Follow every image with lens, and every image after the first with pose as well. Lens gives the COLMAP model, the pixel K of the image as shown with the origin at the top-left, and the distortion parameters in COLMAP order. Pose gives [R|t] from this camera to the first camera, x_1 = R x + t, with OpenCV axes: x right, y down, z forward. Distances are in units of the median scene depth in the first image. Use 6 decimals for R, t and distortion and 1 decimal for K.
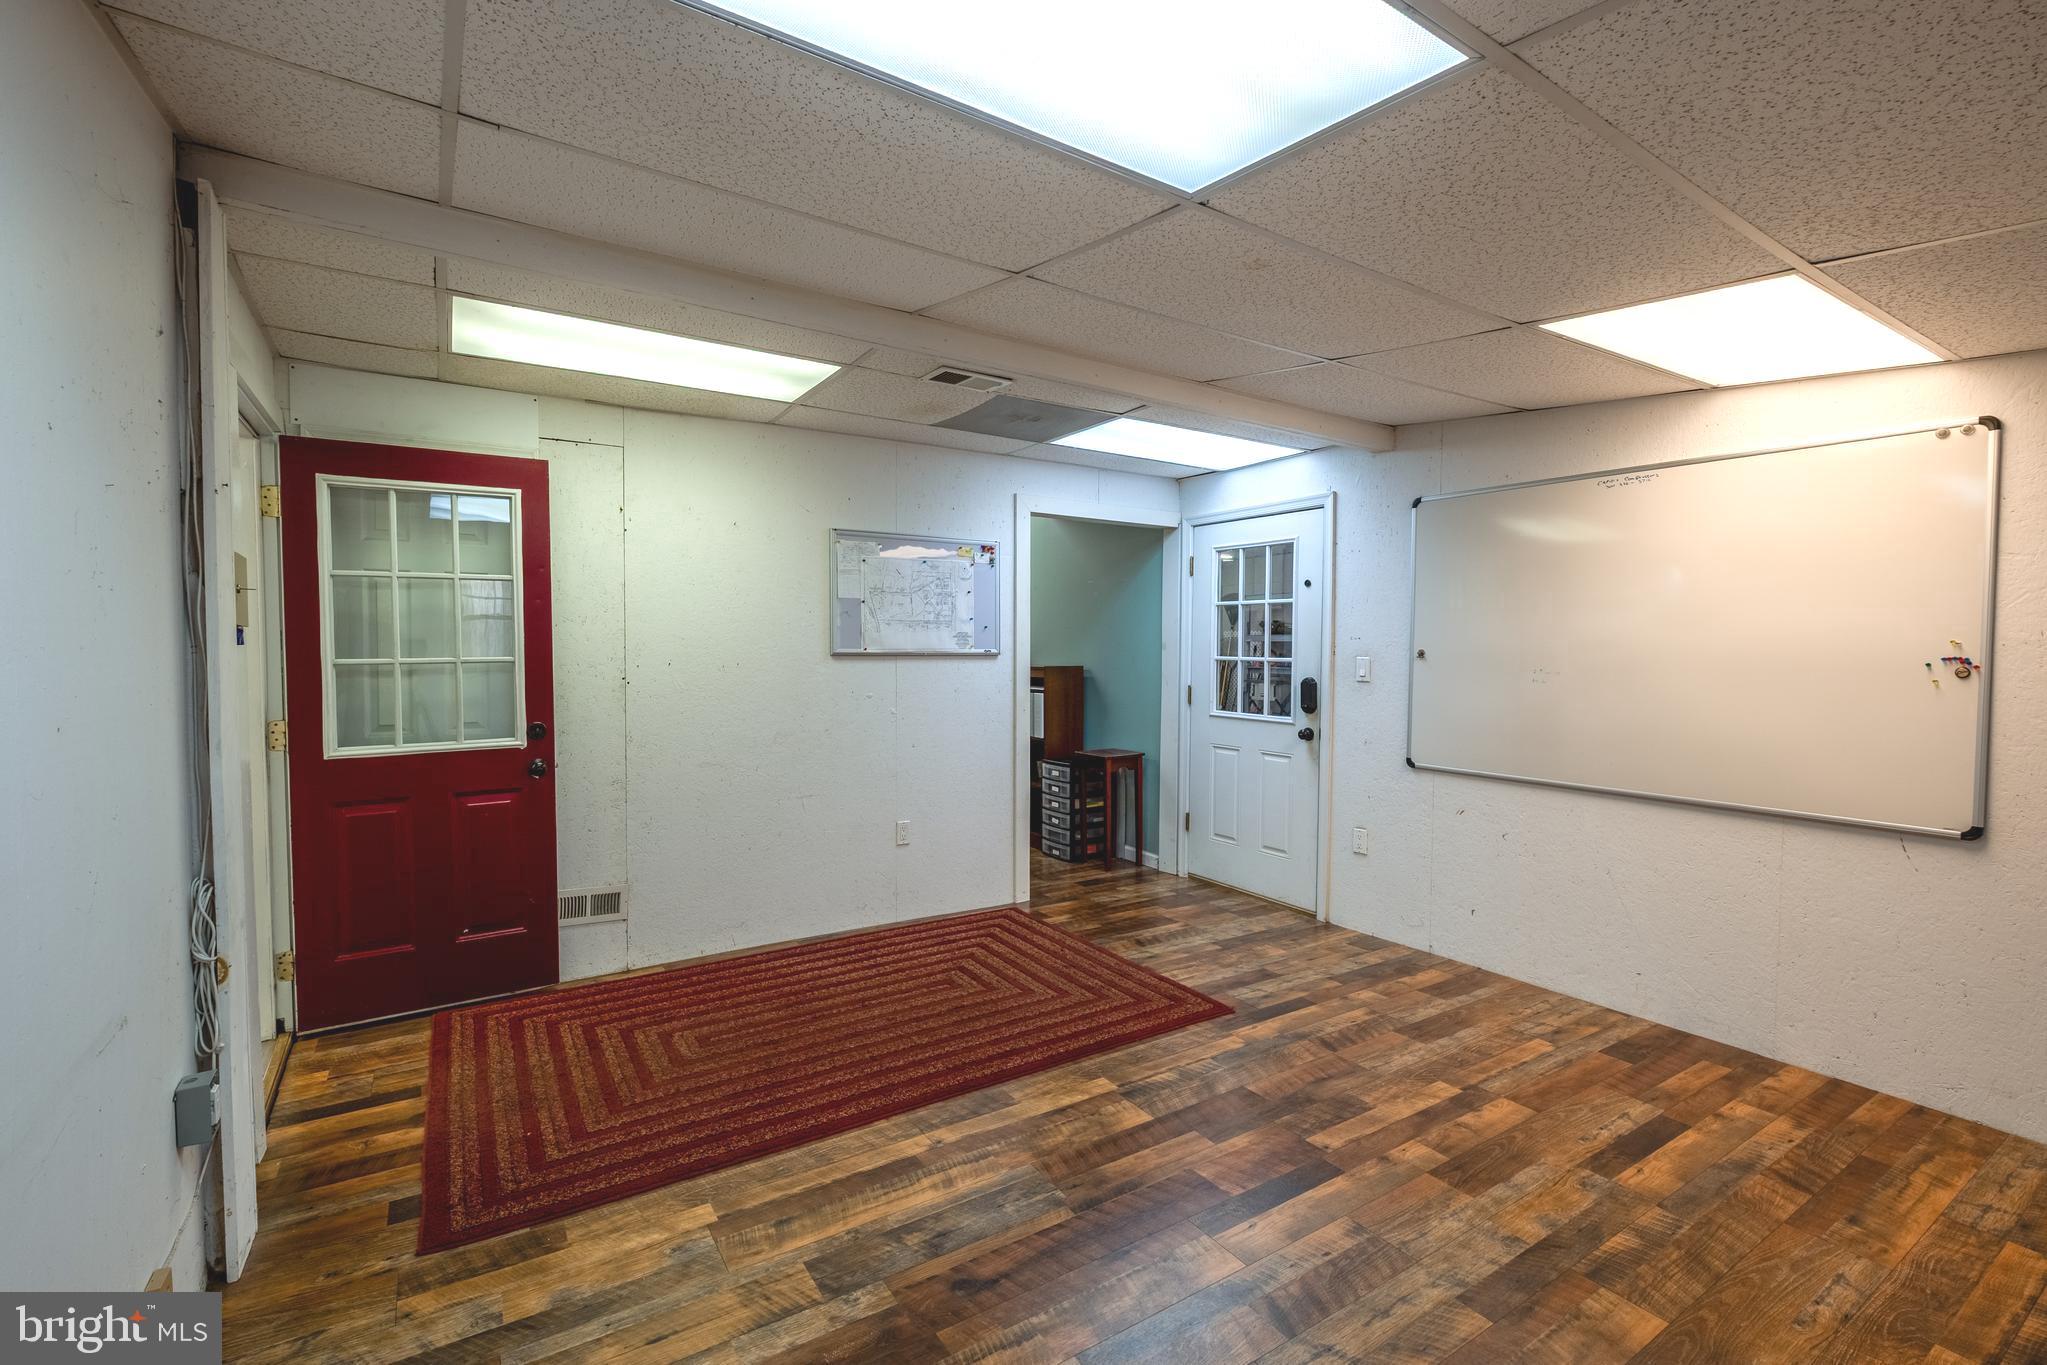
lens RADIAL K [[885.4, 0, 1021.1], [0, 885.4, 679.5], [0, 0, 1]] dist [-0.001776, -0.000699]
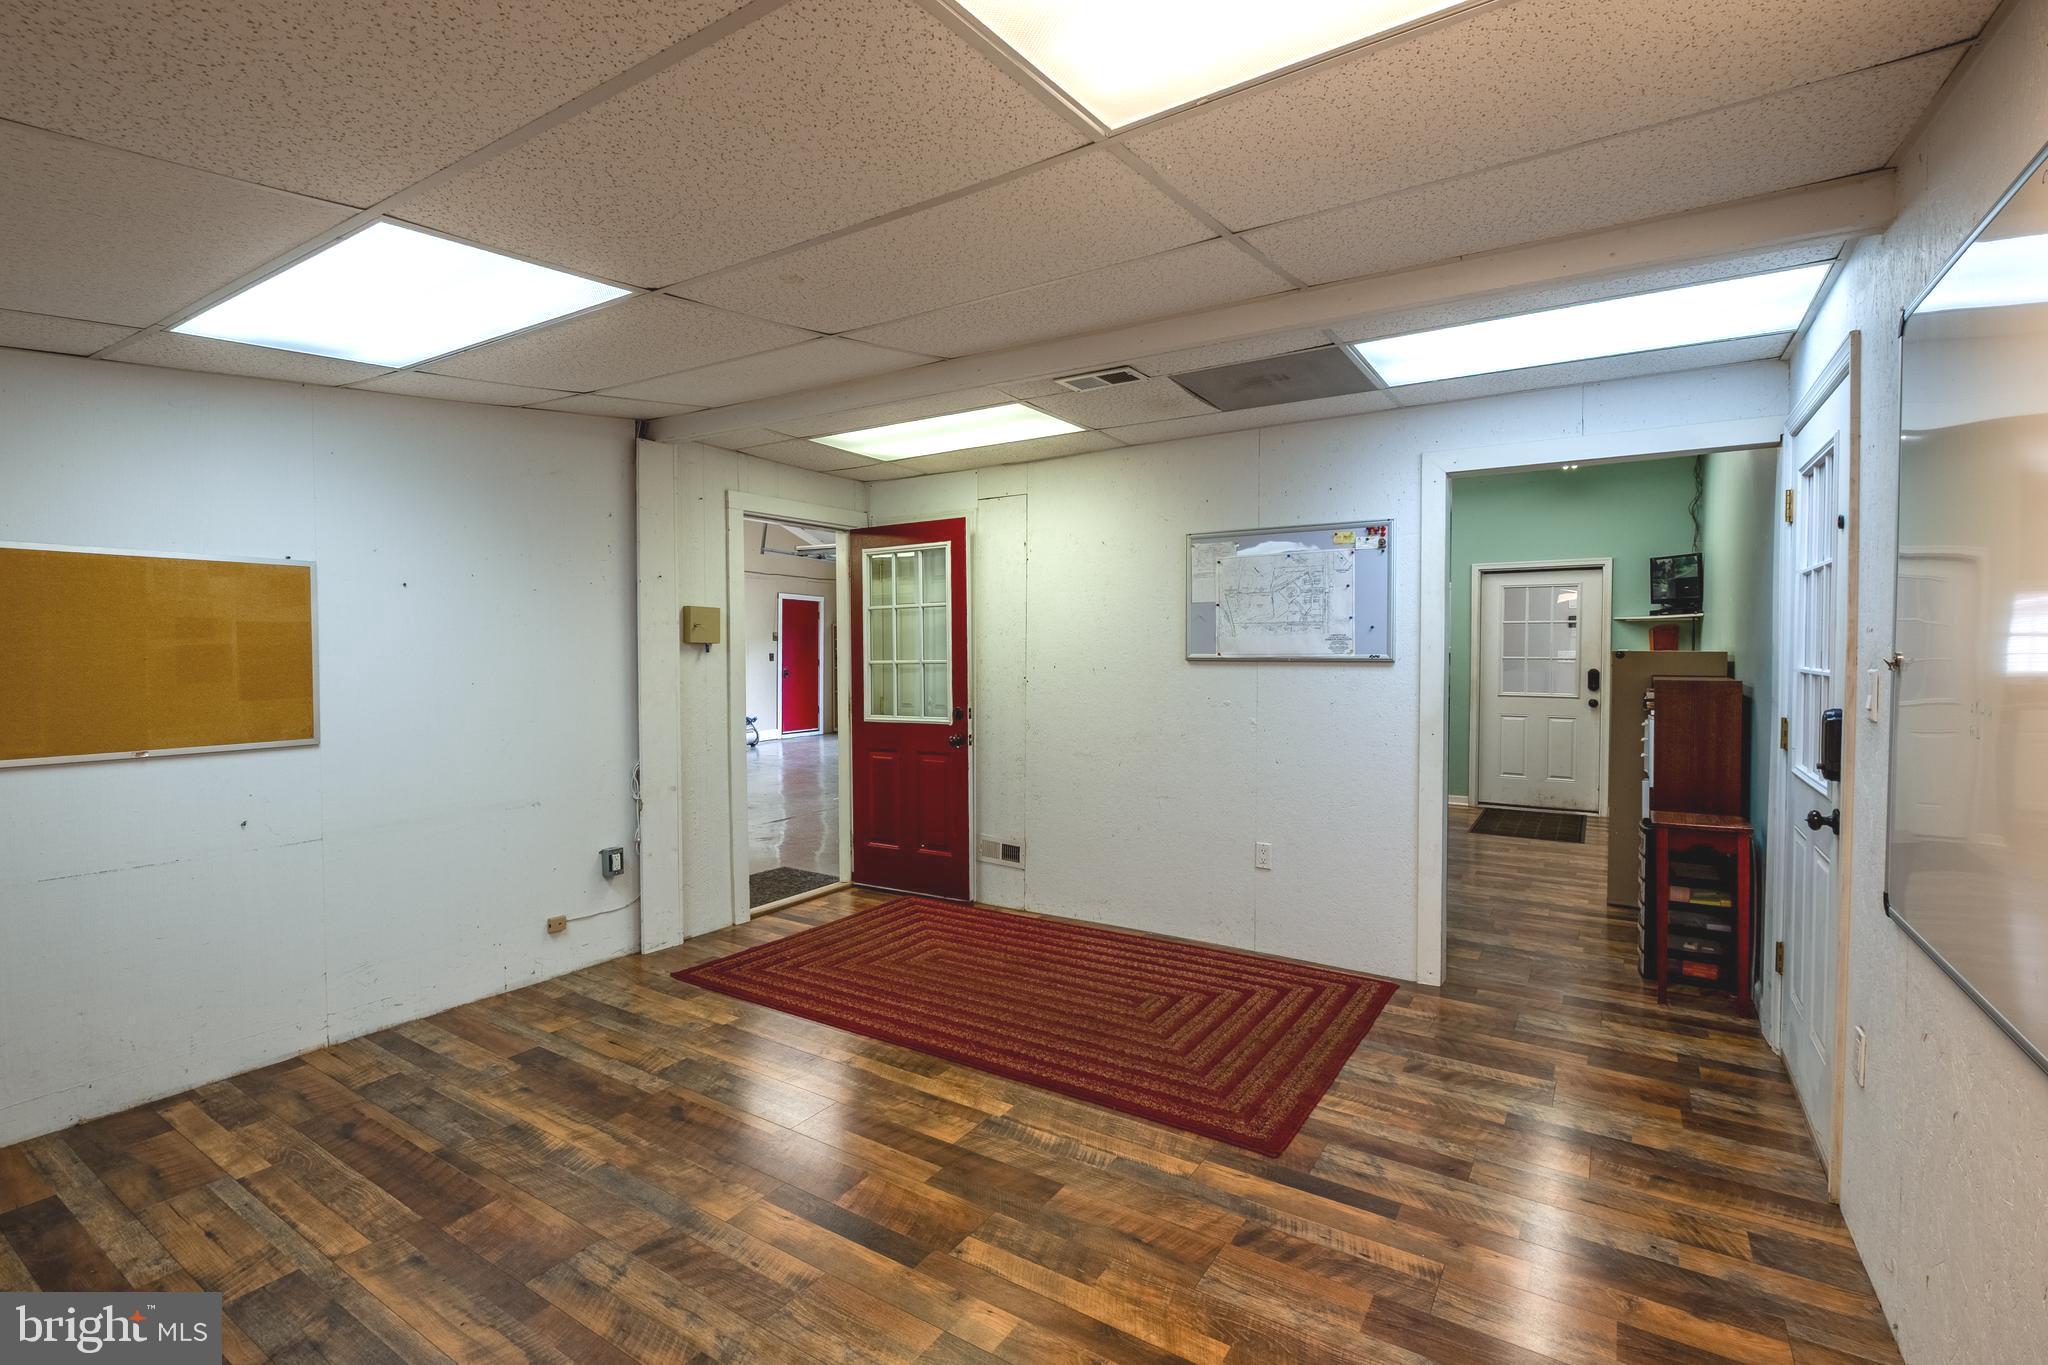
lens RADIAL K [[933.1, 0, 1022.2], [0, 933.1, 679.4], [0, 0, 1]] dist [-0.002491, -0.001114]
pose [[0.417591, 0.023175, -0.908340, 0.751057], [-0.030637, 0.999465, 0.011415, -0.013669], [0.908119, 0.023062, 0.418077, 0.439227]]
